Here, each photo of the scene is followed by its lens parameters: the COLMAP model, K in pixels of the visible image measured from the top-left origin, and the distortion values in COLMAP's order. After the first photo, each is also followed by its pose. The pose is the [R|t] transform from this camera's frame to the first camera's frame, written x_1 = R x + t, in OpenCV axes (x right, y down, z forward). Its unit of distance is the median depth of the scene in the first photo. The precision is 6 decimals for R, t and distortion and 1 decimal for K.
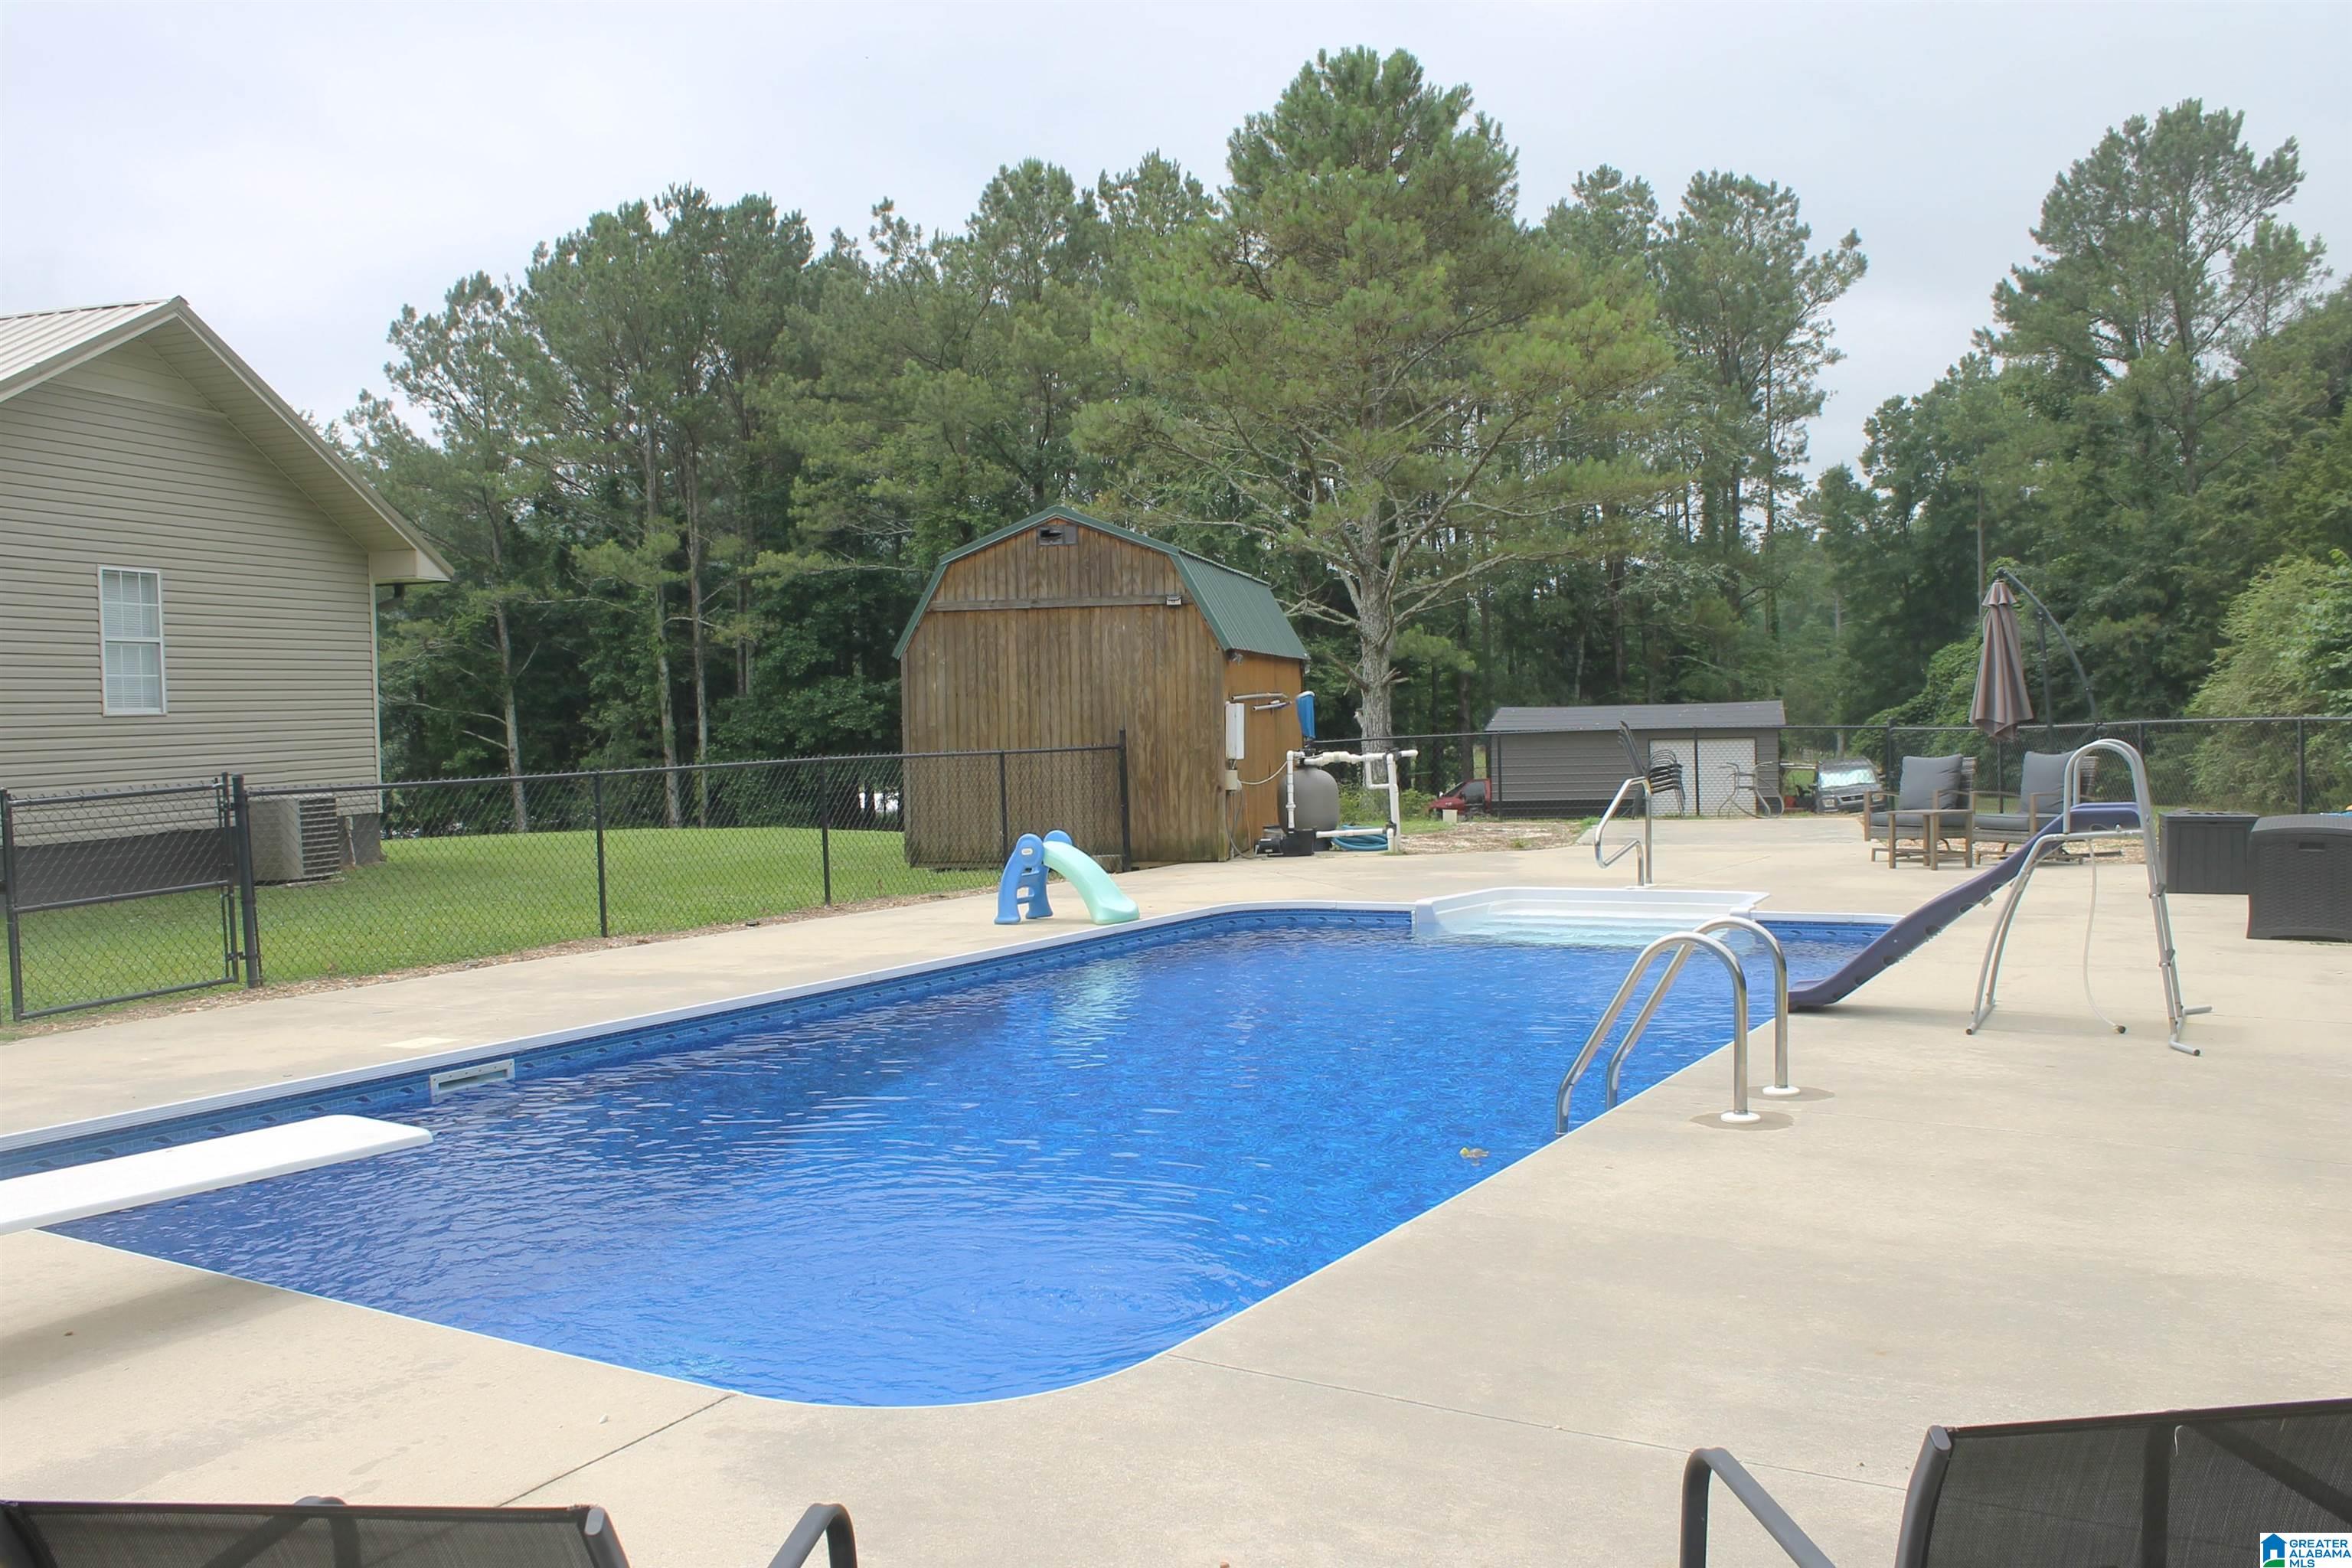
lens RADIAL K [[1988.8, 0, 1156.9], [0, 1988.8, 777.0], [0, 0, 1]] dist [-0.169986, 0.156010]
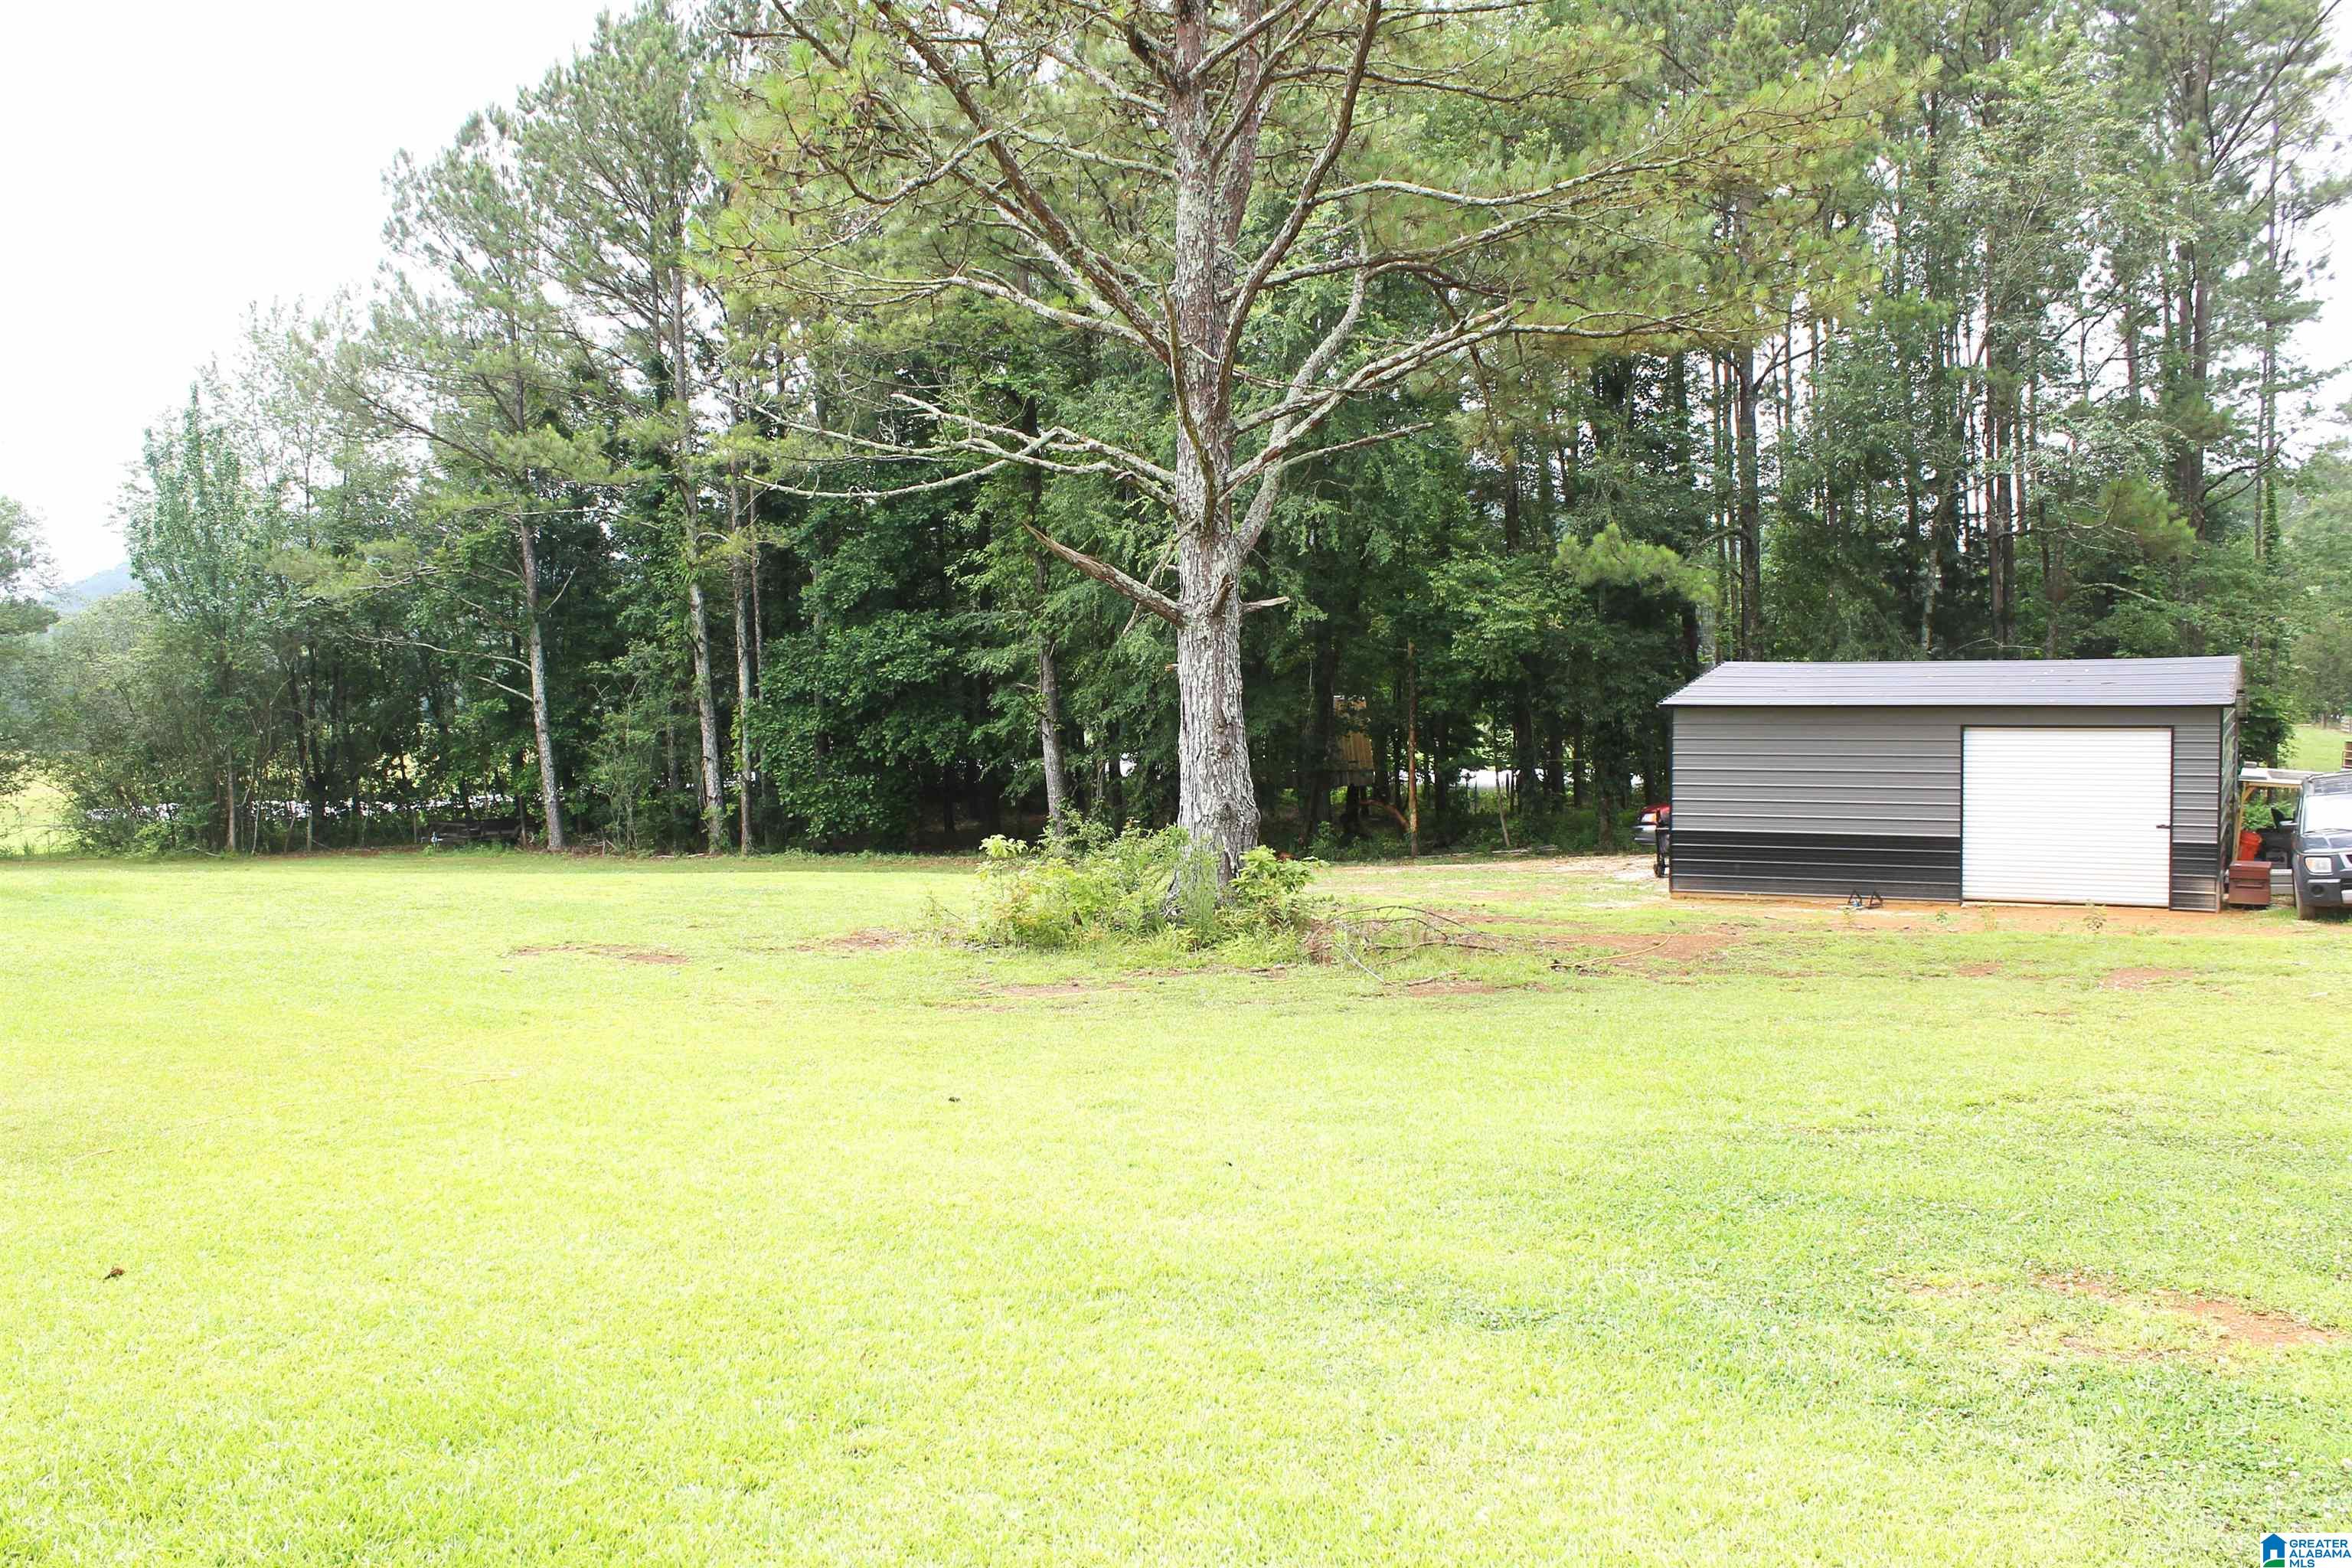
lens RADIAL K [[1988.8, 0, 1156.9], [0, 1988.8, 777.0], [0, 0, 1]] dist [-0.169986, 0.156010]
pose [[0.969048, 0.021893, -0.245902, 0.115901], [-0.014123, 0.999345, 0.033316, -0.013774], [0.246470, -0.028812, 0.968722, 0.293792]]
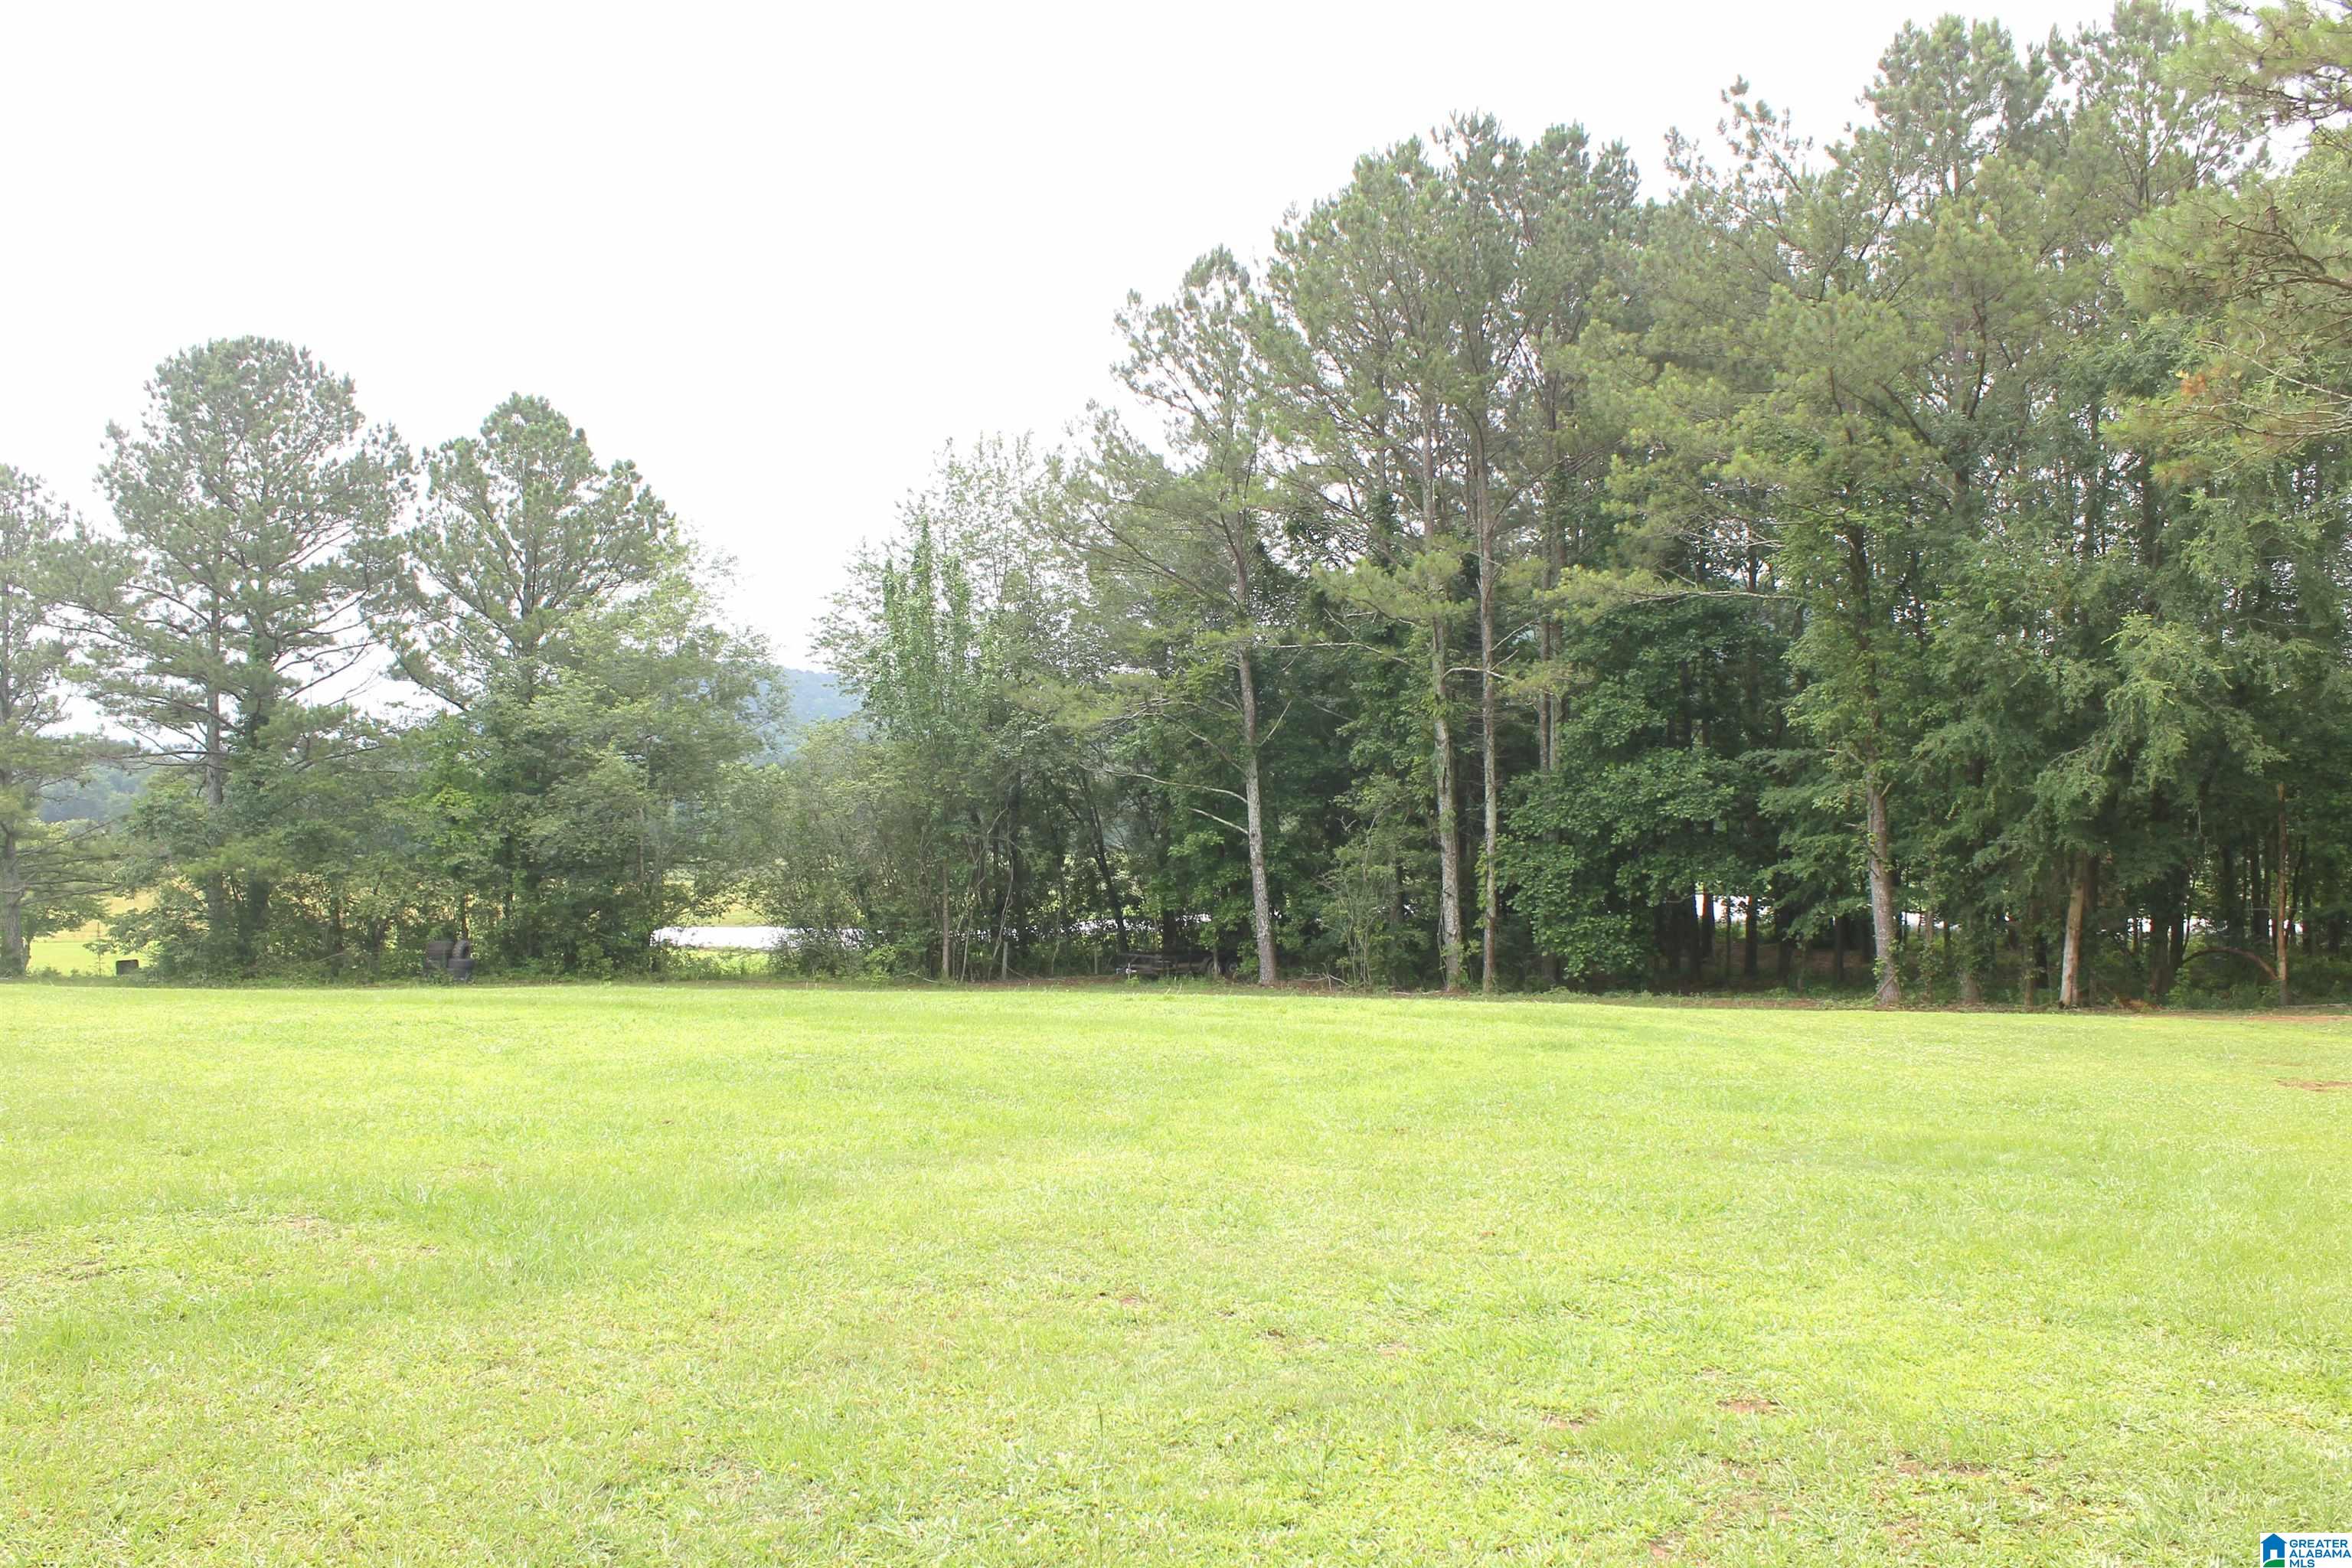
lens RADIAL K [[1988.8, 0, 1156.9], [0, 1988.8, 777.0], [0, 0, 1]] dist [-0.169986, 0.156010]
pose [[0.914972, 0.013727, -0.403284, -0.039923], [-0.030481, 0.998917, -0.035153, -0.008040], [0.402365, 0.044456, 0.914399, 0.247351]]
